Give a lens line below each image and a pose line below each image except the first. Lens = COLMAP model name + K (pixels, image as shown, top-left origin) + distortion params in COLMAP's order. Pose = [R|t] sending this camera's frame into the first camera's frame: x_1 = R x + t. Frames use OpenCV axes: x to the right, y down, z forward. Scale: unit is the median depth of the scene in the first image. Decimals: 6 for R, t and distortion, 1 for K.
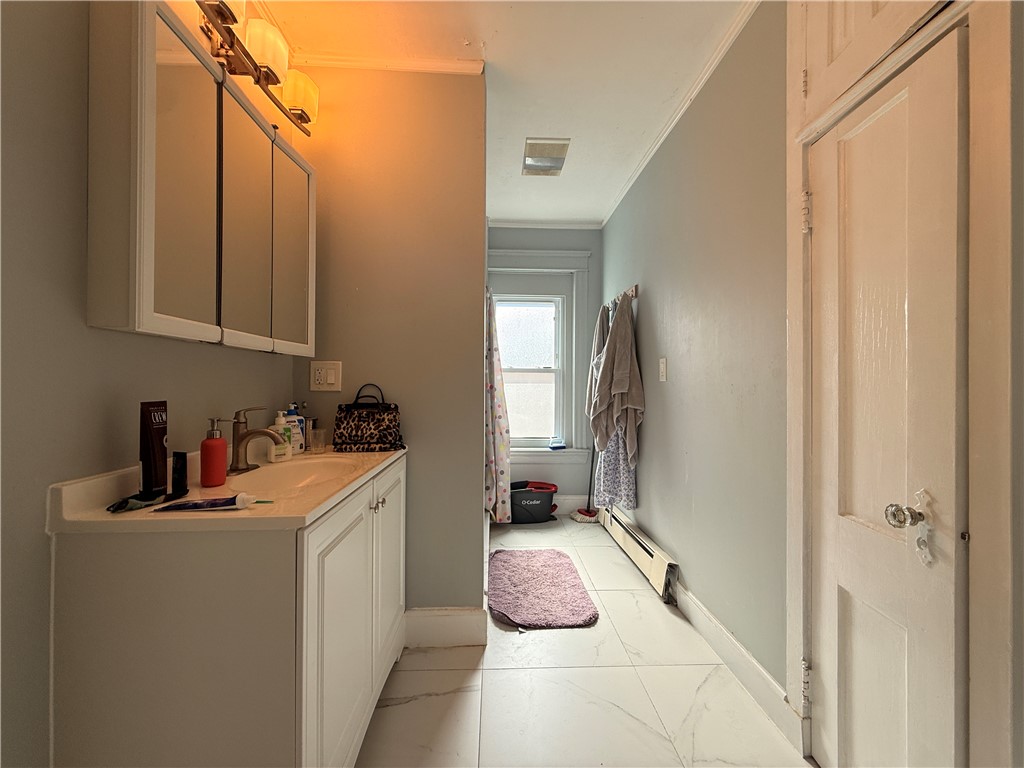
lens RADIAL K [[407.8, 0, 509.9], [0, 407.8, 383.8], [0, 0, 1]] dist [-0.000420, -0.000176]
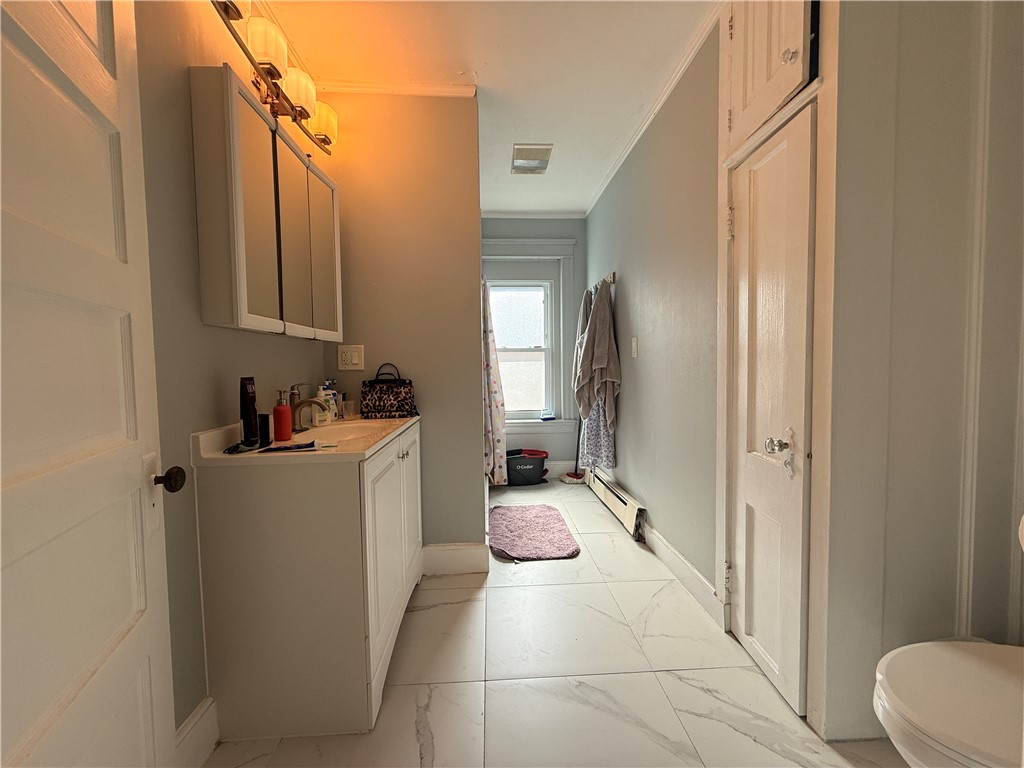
lens RADIAL K [[407.8, 0, 509.9], [0, 407.8, 383.8], [0, 0, 1]] dist [-0.000420, -0.000176]
pose [[0.999743, -0.019275, 0.011902, 0.003360], [0.018661, 0.998589, 0.049718, 0.007548], [-0.012843, -0.049483, 0.998692, -0.223293]]
